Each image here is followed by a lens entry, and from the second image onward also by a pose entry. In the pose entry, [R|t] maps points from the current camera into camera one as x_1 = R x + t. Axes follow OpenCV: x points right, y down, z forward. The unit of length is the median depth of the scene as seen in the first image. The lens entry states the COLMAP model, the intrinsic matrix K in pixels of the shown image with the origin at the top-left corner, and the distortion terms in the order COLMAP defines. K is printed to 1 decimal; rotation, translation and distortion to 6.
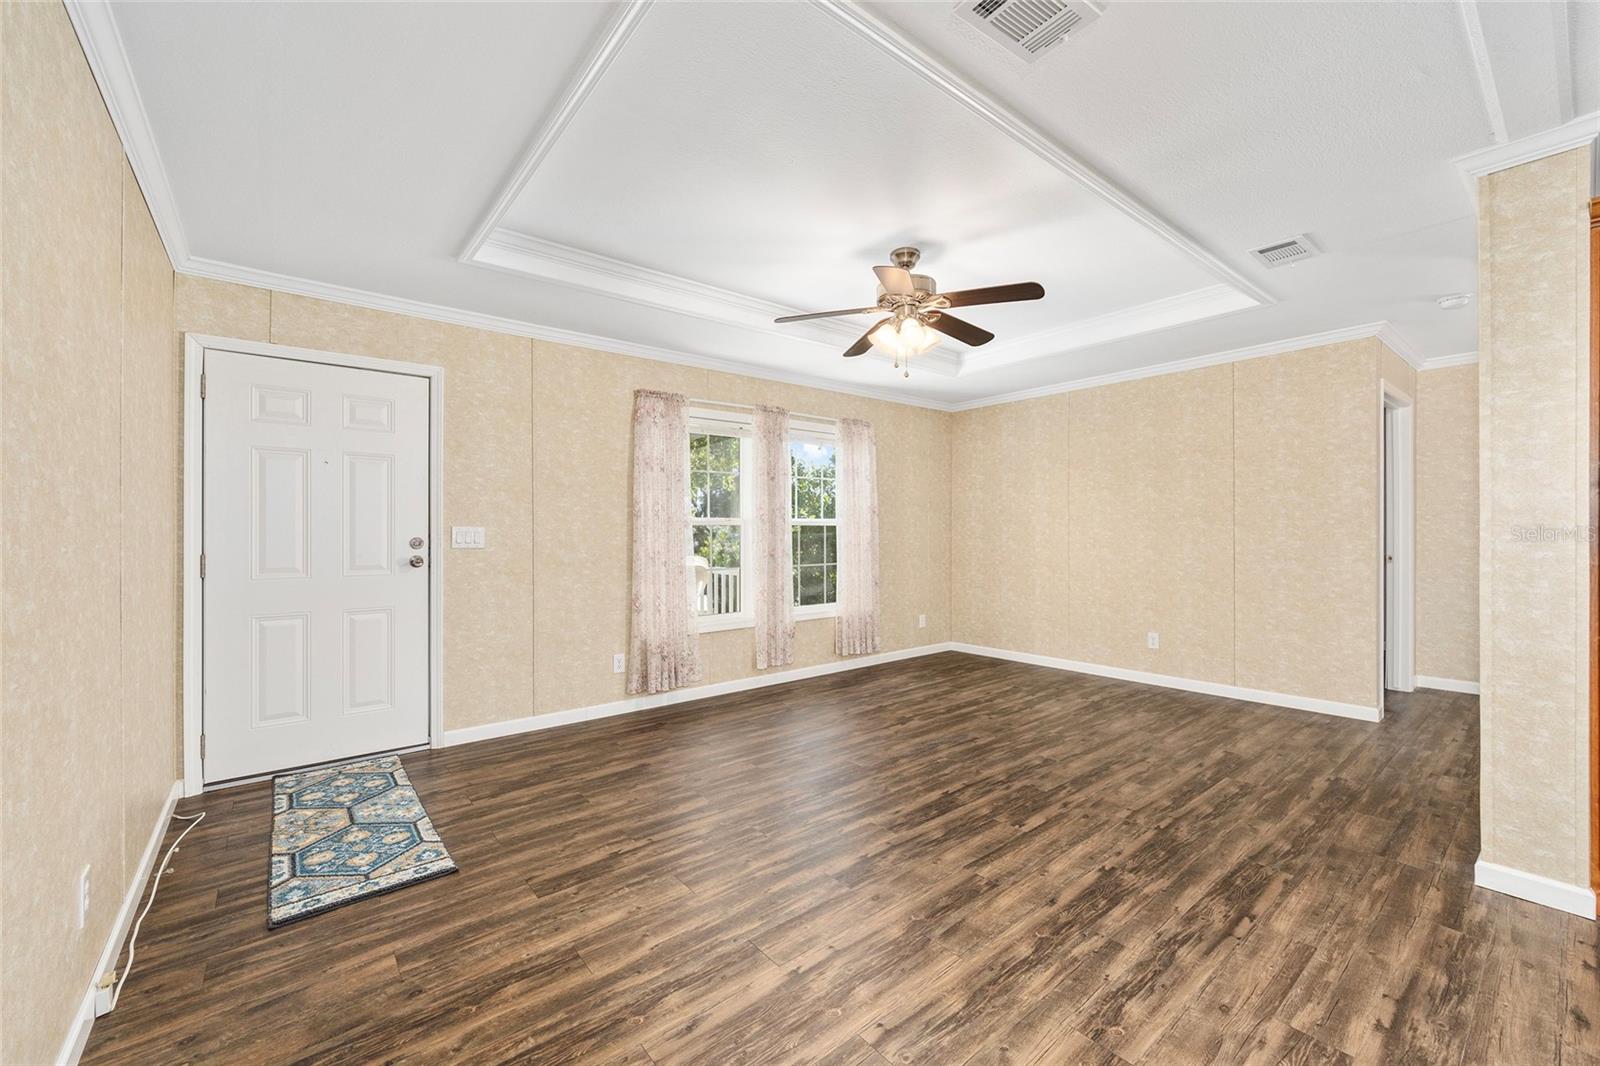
lens RADIAL K [[644.0, 0, 803.3], [0, 644.0, 530.7], [0, 0, 1]] dist [-0.000764, 0.000640]
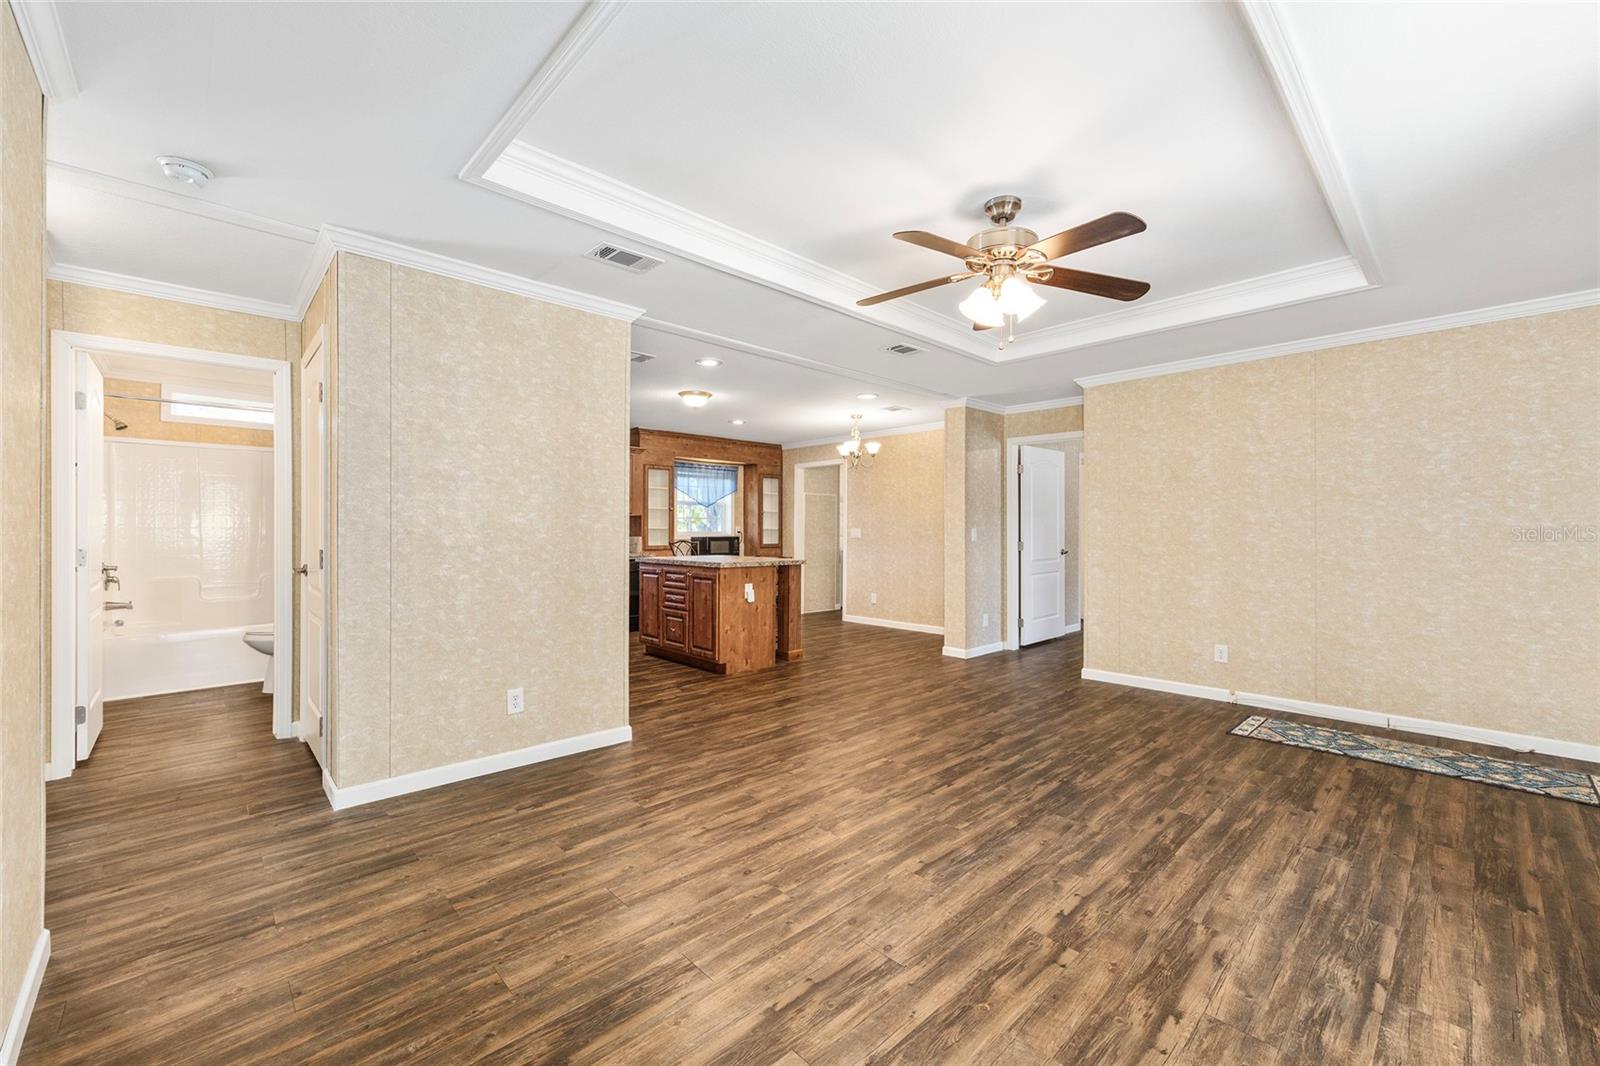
lens RADIAL K [[644.0, 0, 803.7], [0, 644.0, 533.8], [0, 0, 1]] dist [-0.000764, 0.000640]
pose [[-0.997092, 0.001952, -0.076180, 0.485394], [0.001333, 0.999966, 0.008184, -0.003170], [0.076193, 0.008059, -0.997061, 1.830055]]
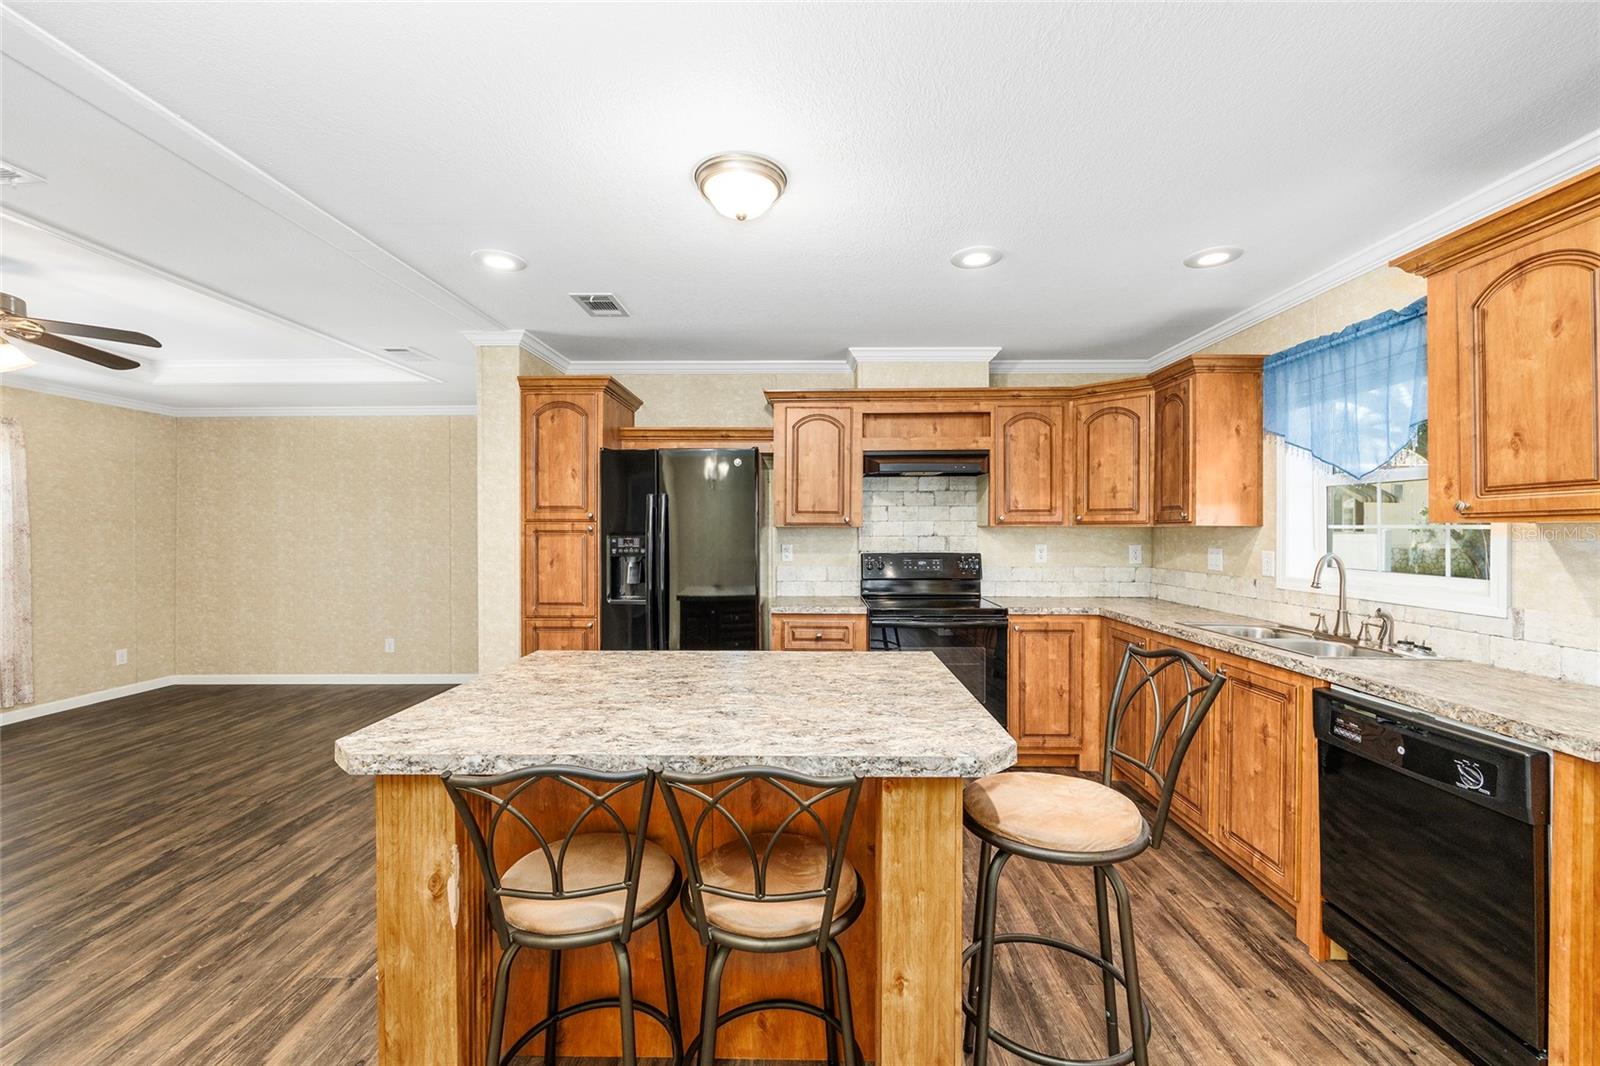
lens RADIAL K [[644.0, 0, 808.5], [0, 644.0, 530.1], [0, 0, 1]] dist [-0.000764, 0.000640]
pose [[0.642349, 0.003822, 0.766403, 0.218448], [-0.000031, 0.999988, -0.004960, -0.045755], [-0.766412, 0.003162, 0.642341, -0.479936]]
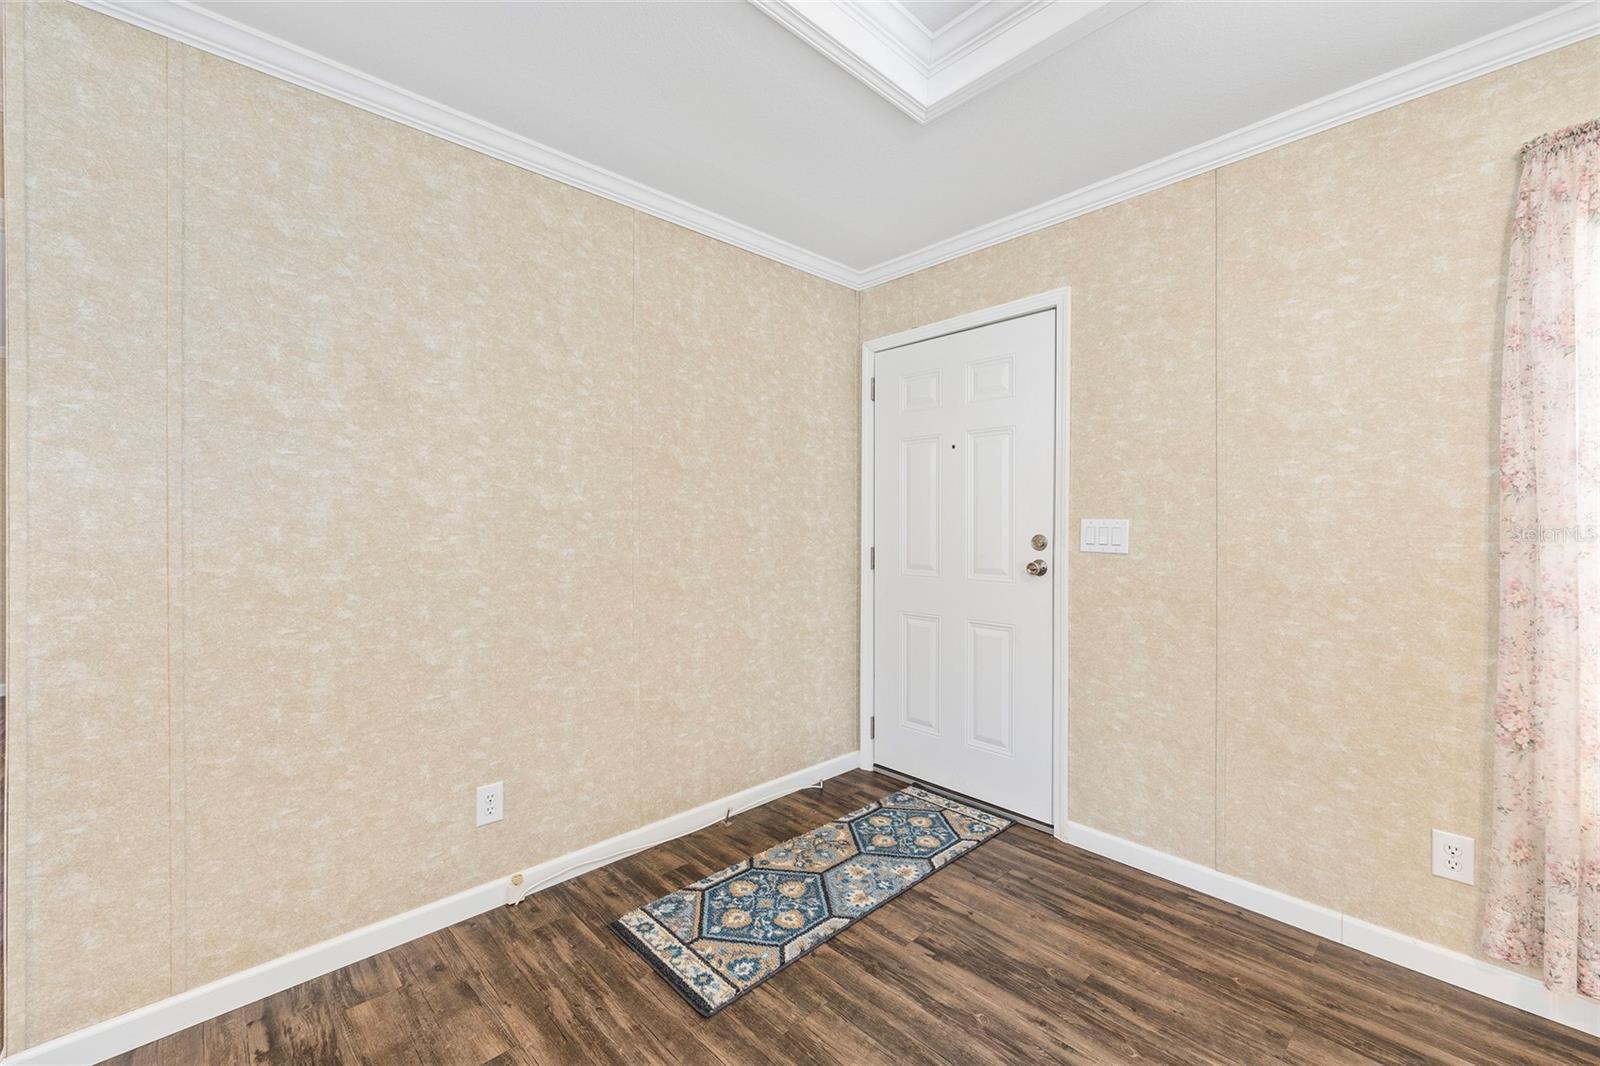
lens RADIAL K [[644.0, 0, 798.7], [0, 644.0, 525.0], [0, 0, 1]] dist [-0.000764, 0.000640]
pose [[0.071068, 0.001718, -0.997470, 0.112072], [-0.001648, 0.999997, 0.001605, -0.000992], [0.997470, 0.001530, 0.071071, 0.744393]]
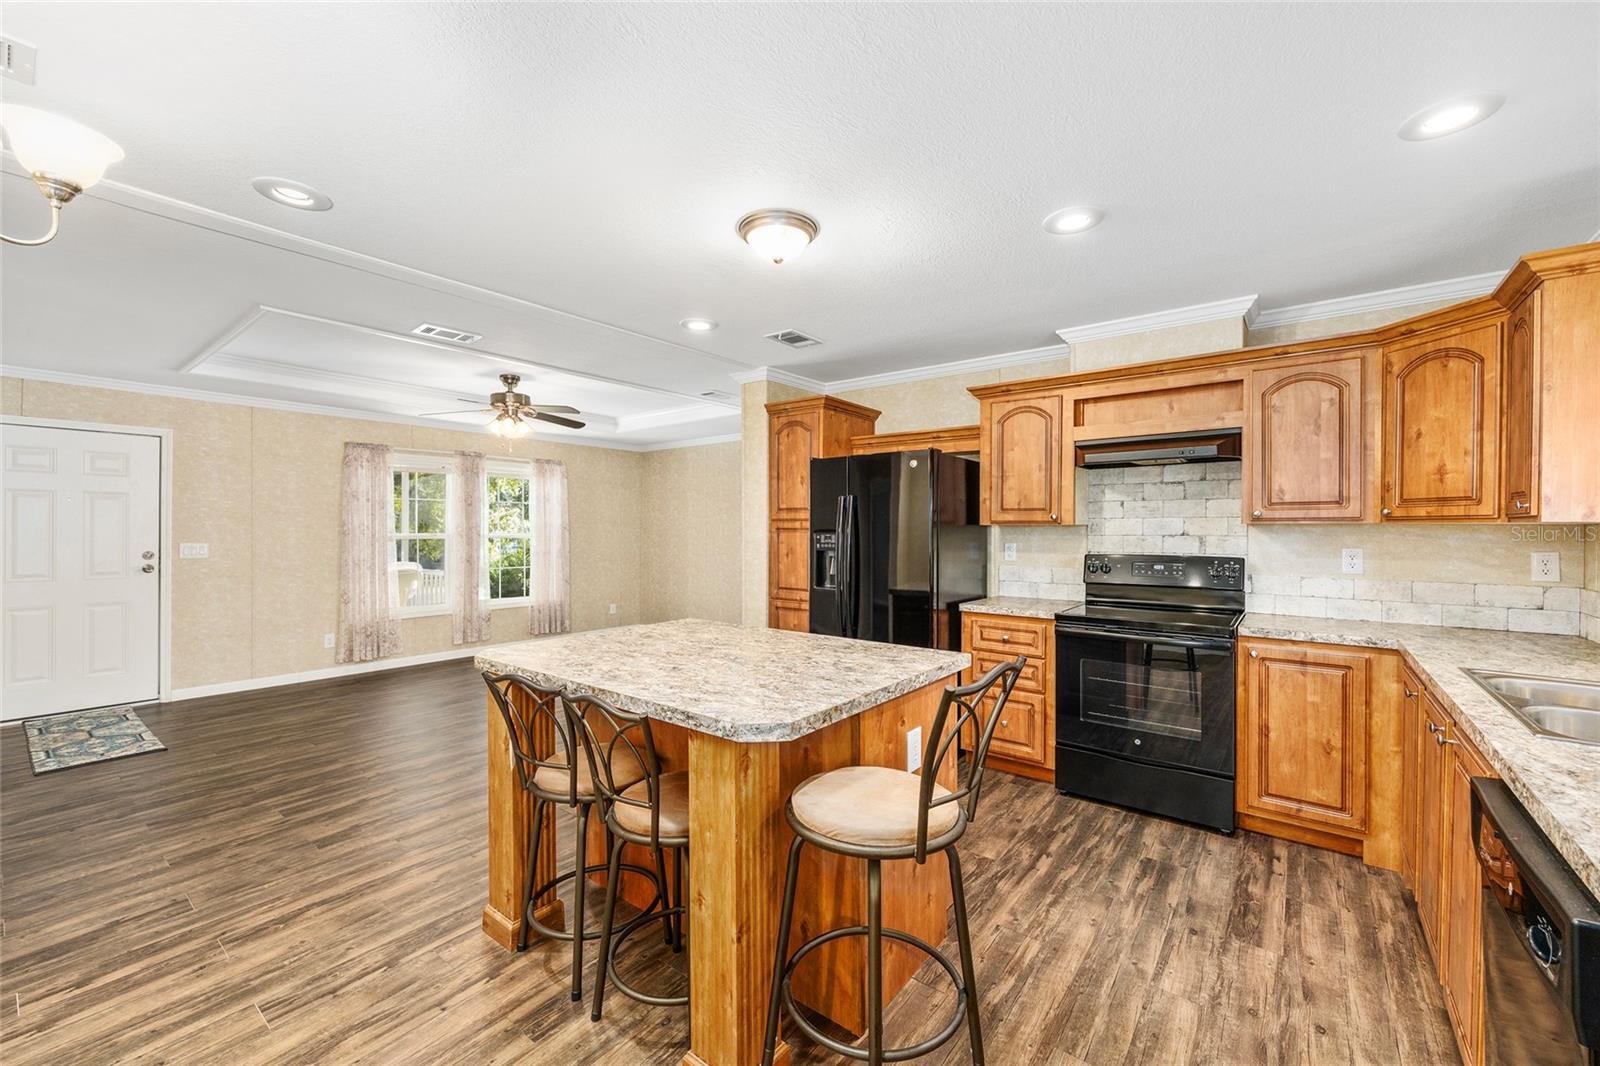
lens RADIAL K [[644.0, 0, 807.8], [0, 644.0, 530.9], [0, 0, 1]] dist [-0.000764, 0.000640]
pose [[0.974034, 0.004468, 0.226358, 0.523813], [-0.004764, 0.999988, 0.000761, -0.045916], [-0.226352, -0.001819, 0.974044, -0.752942]]
